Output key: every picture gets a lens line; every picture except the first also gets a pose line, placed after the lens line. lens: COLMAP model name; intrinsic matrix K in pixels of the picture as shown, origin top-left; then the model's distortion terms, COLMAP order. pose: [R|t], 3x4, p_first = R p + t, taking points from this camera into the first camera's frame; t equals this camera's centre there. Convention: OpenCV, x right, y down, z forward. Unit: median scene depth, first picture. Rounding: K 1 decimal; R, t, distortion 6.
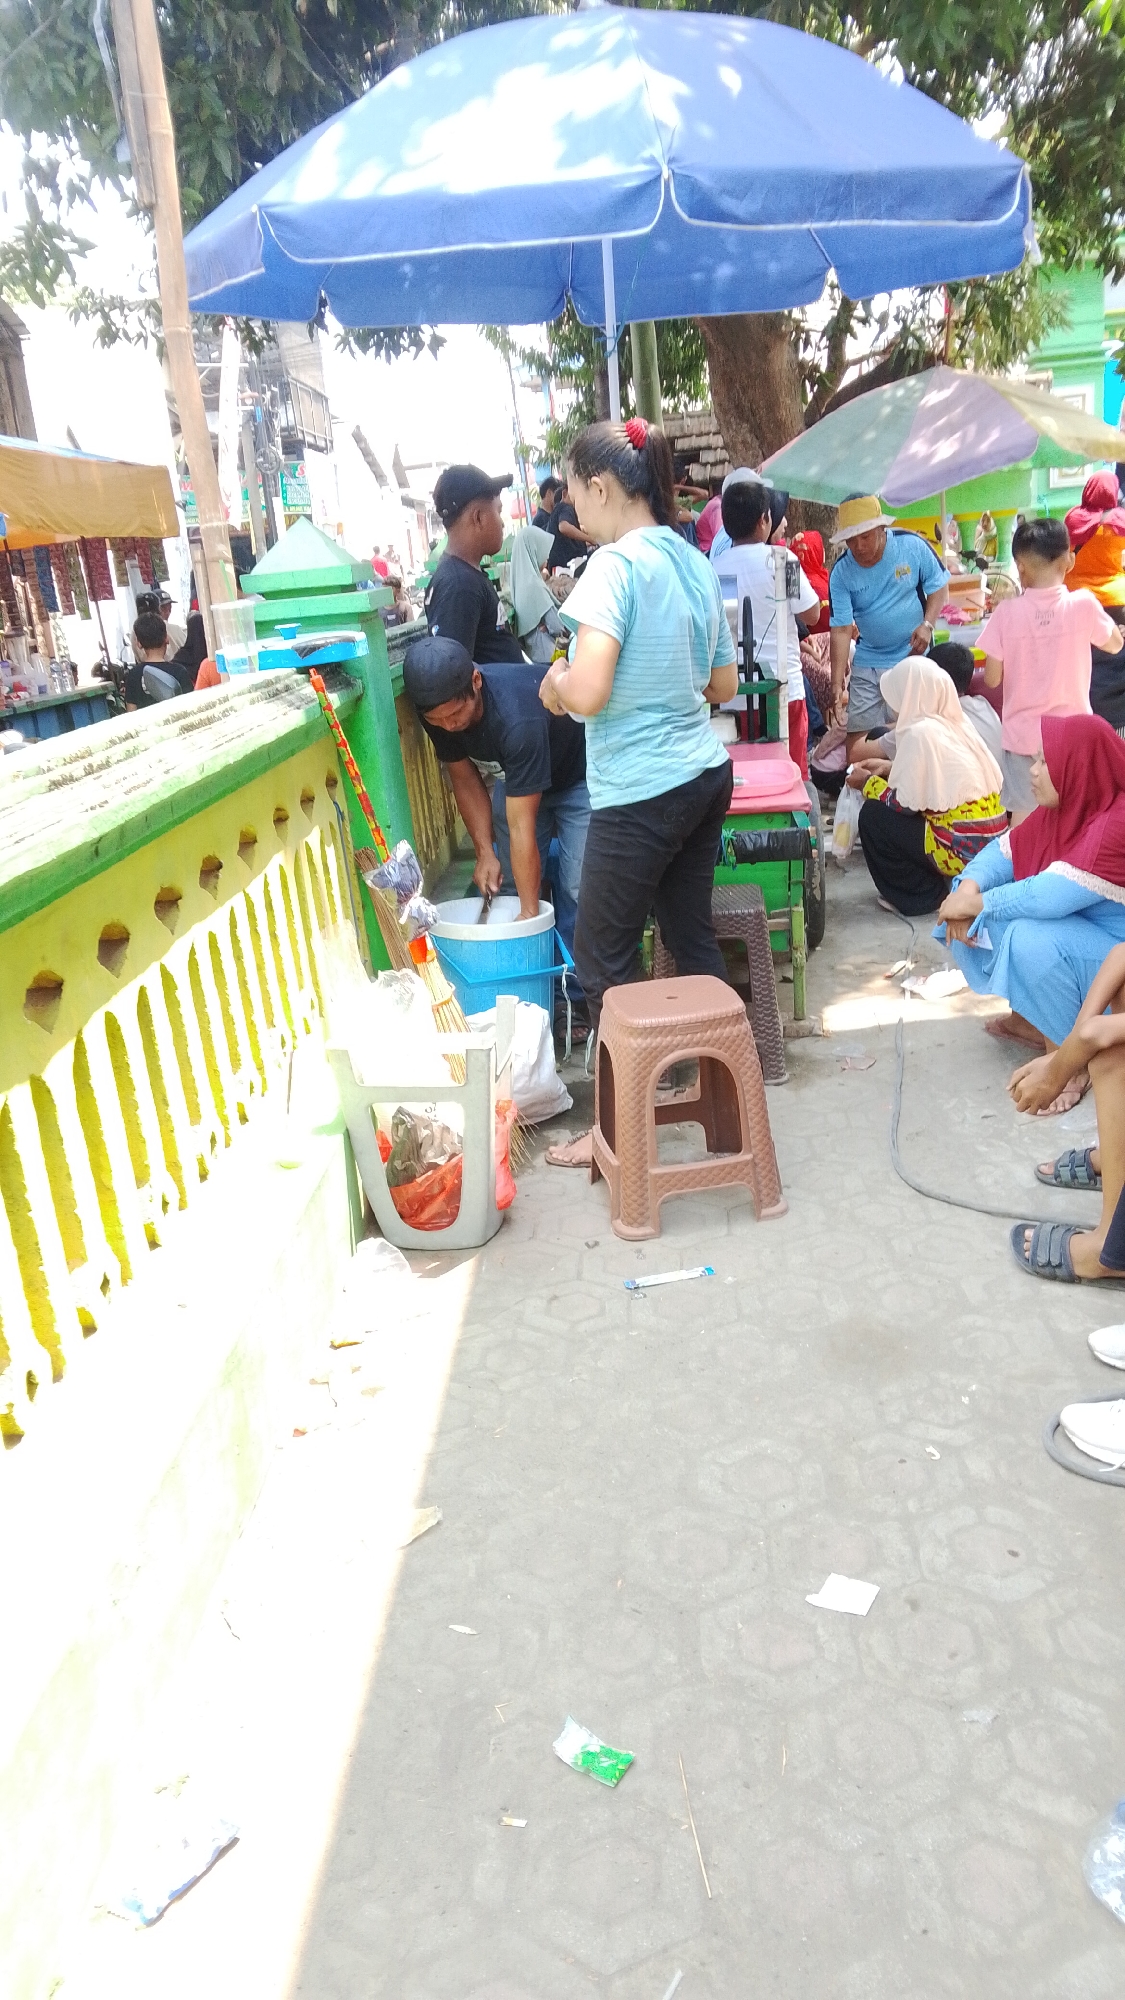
lens RADIAL K [[1491.9, 0, 562.5], [0, 1491.9, 1000.0], [0, 0, 1]] dist [0.062030, -0.104004]
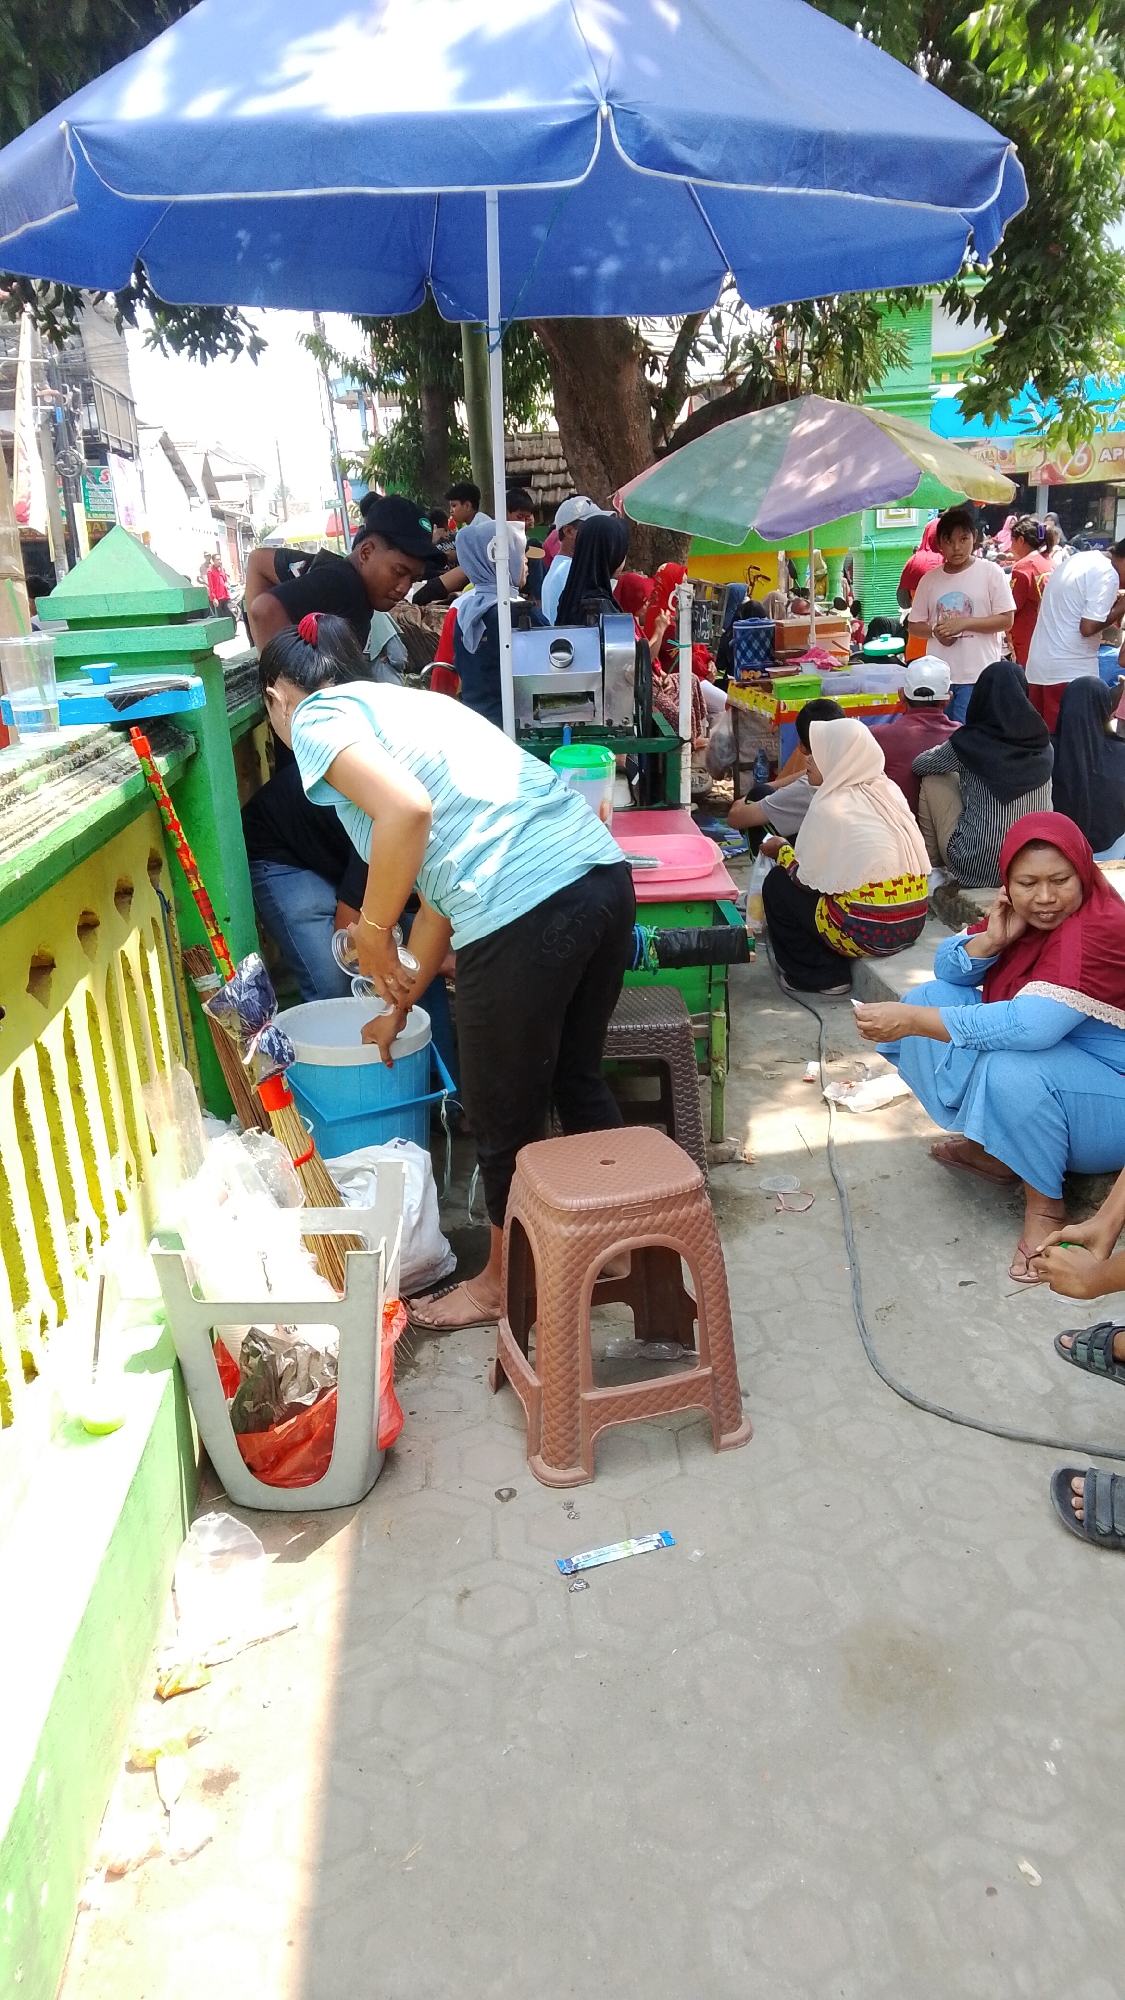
lens RADIAL K [[1496.4, 0, 544.8], [0, 1496.4, 996.4], [0, 0, 1]] dist [0.062514, -0.123477]
pose [[0.993309, 0.005495, 0.115355, -0.044604], [-0.003572, 0.999851, -0.016869, -0.067997], [-0.115431, 0.016345, 0.993181, 0.211842]]
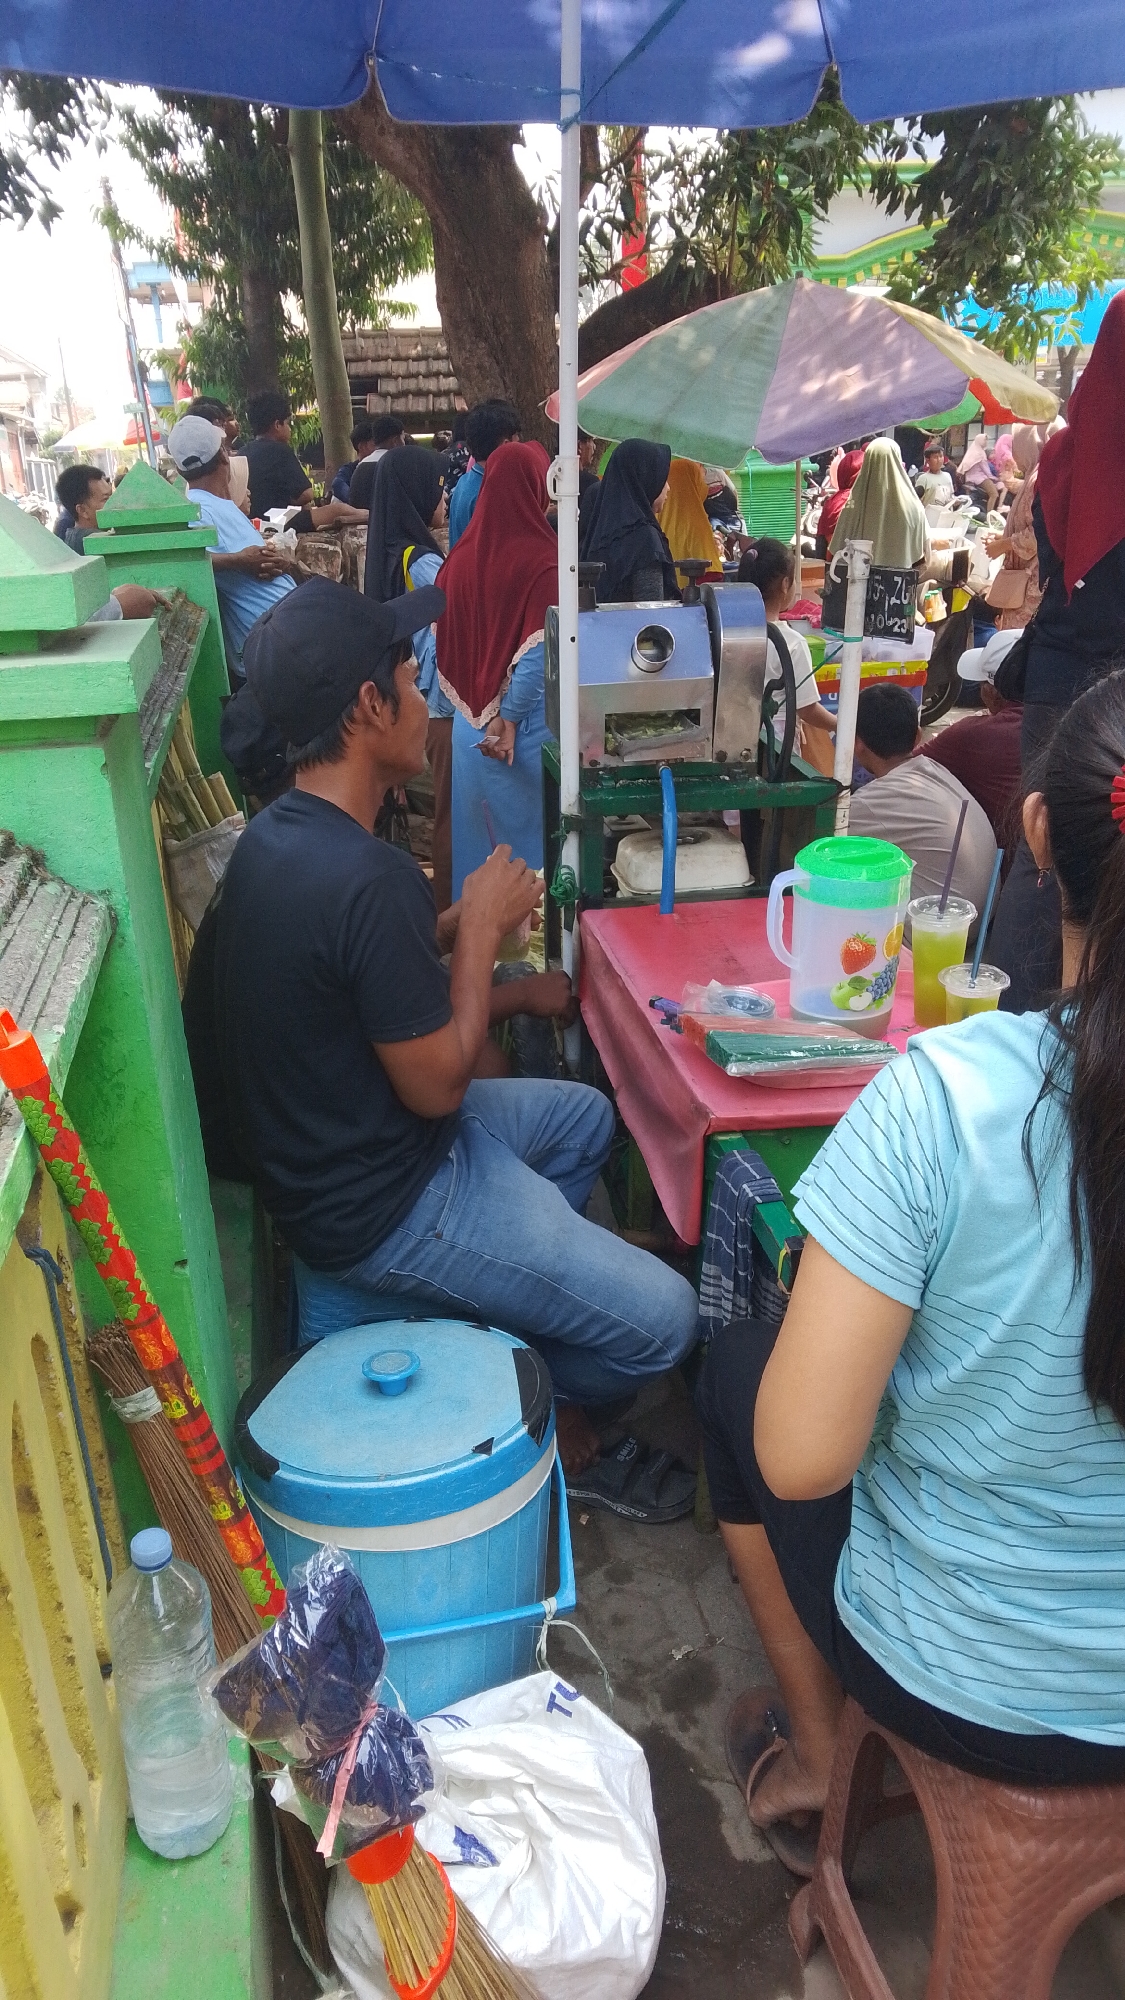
lens RADIAL K [[1491.9, 0, 562.5], [0, 1491.9, 1000.0], [0, 0, 1]] dist [0.062030, -0.104004]
pose [[0.968449, -0.029592, 0.247450, -0.127353], [0.020967, 0.999080, 0.037419, -0.215418], [-0.248330, -0.031050, 0.968178, 0.677822]]
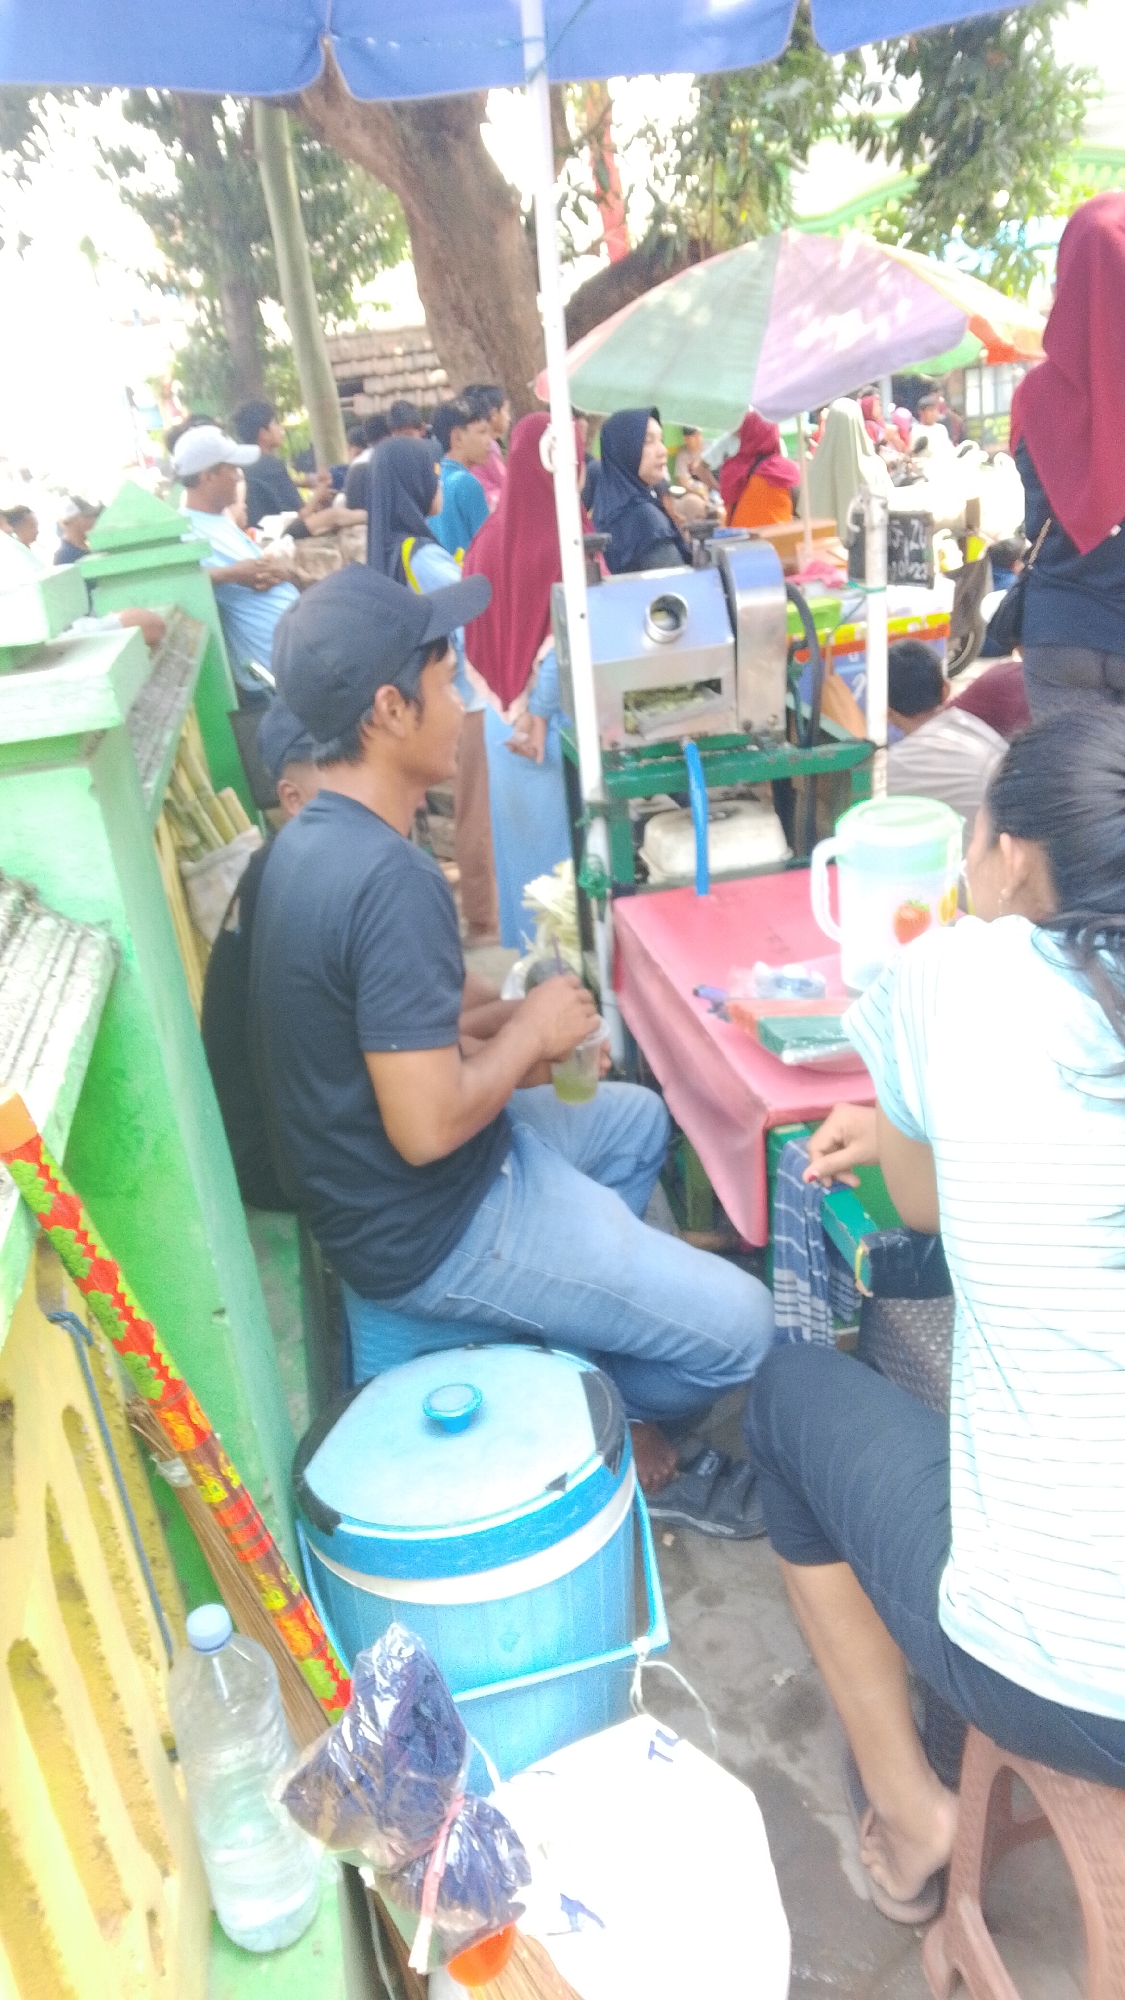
lens RADIAL K [[1500.9, 0, 557.8], [0, 1500.9, 992.7], [0, 0, 1]] dist [0.060339, -0.100653]
pose [[0.969498, -0.108135, 0.219958, -0.120704], [0.102417, 0.994043, 0.037267, -0.217166], [-0.222677, -0.013603, 0.974797, 0.706015]]
